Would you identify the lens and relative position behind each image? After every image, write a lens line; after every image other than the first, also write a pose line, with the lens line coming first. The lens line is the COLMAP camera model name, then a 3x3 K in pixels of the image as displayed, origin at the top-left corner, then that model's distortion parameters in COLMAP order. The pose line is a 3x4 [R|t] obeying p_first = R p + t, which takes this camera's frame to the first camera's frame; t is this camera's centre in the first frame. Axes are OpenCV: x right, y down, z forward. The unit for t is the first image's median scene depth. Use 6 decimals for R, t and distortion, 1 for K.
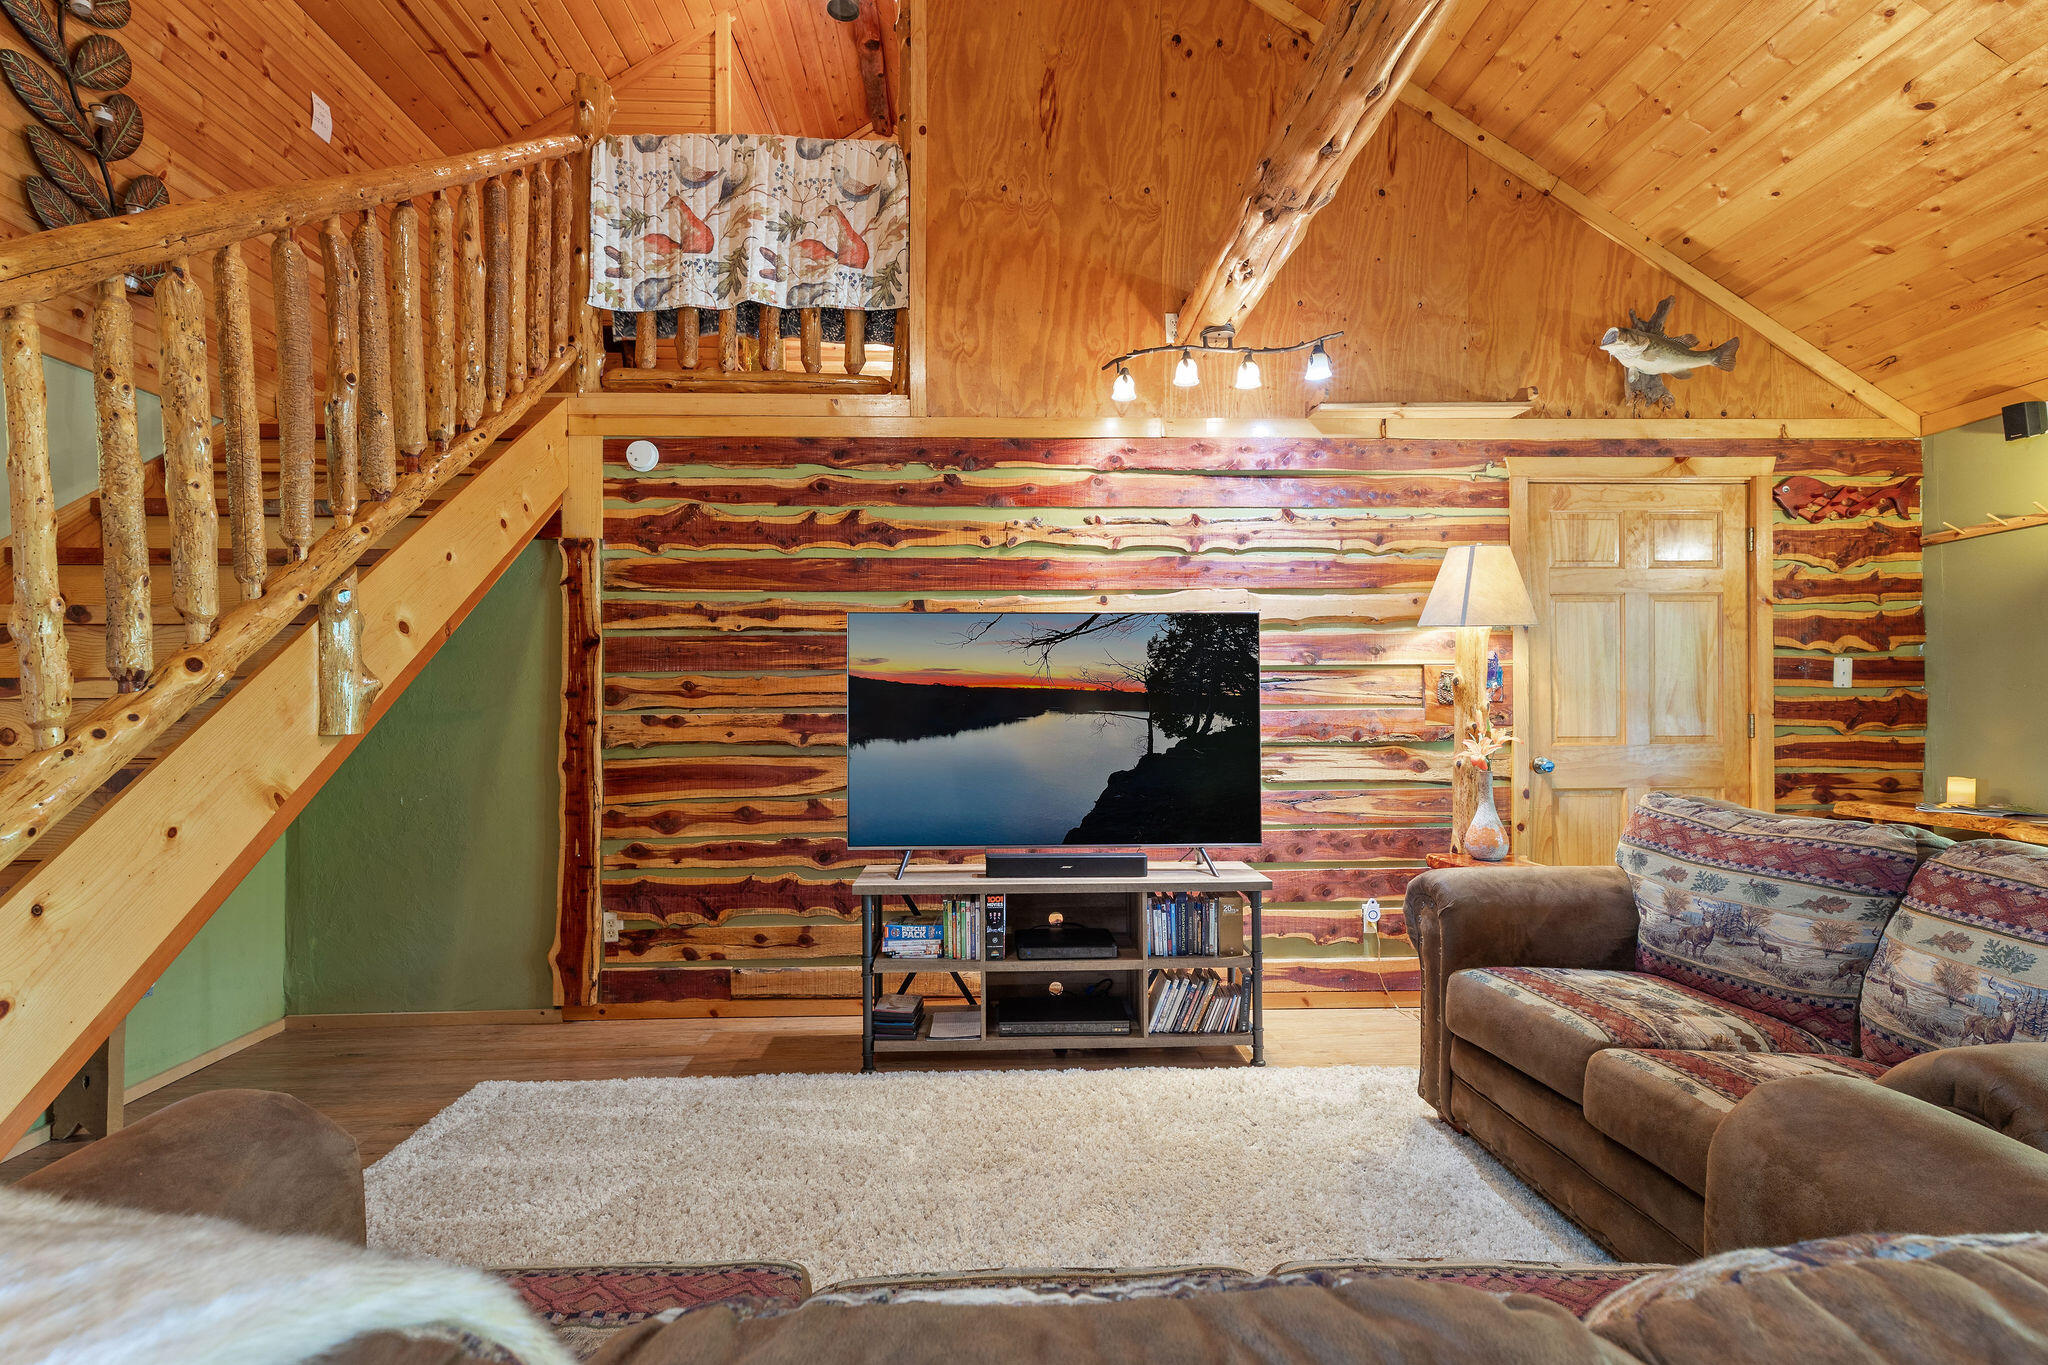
lens RADIAL K [[927.3, 0, 1024.0], [0, 927.3, 682.5], [0, 0, 1]] dist [0.000713, -0.000441]
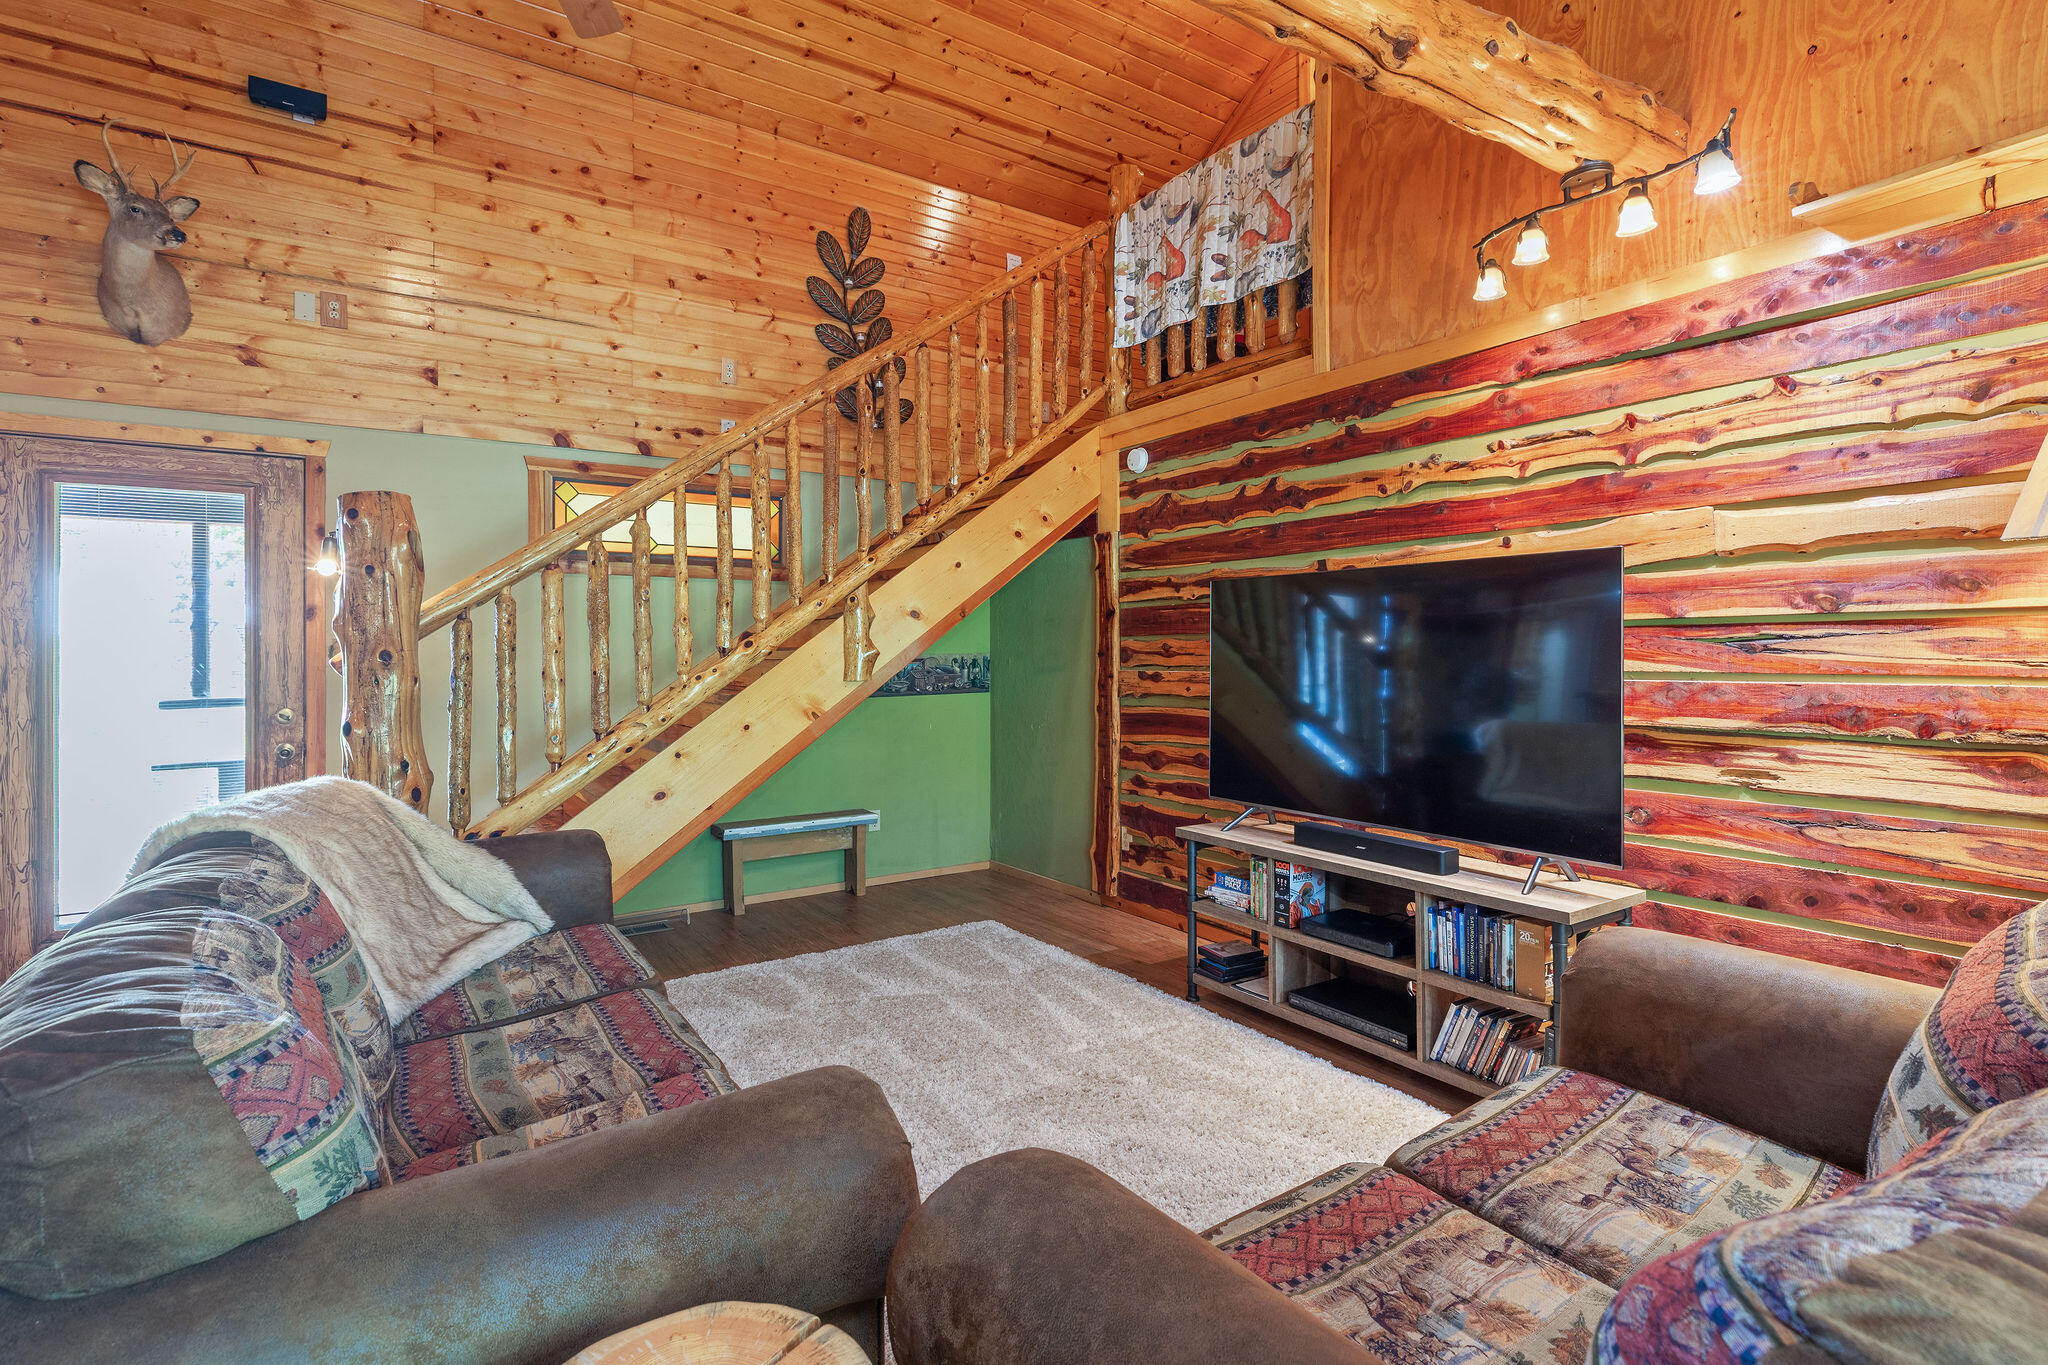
lens RADIAL K [[944.9, 0, 1025.8], [0, 944.9, 636.1], [0, 0, 1]] dist [-0.002553, -0.000249]
pose [[0.547050, -0.011273, -0.837024, 0.551598], [0.016393, 0.999862, -0.002753, -0.010172], [0.836939, -0.012215, 0.547160, 0.185510]]
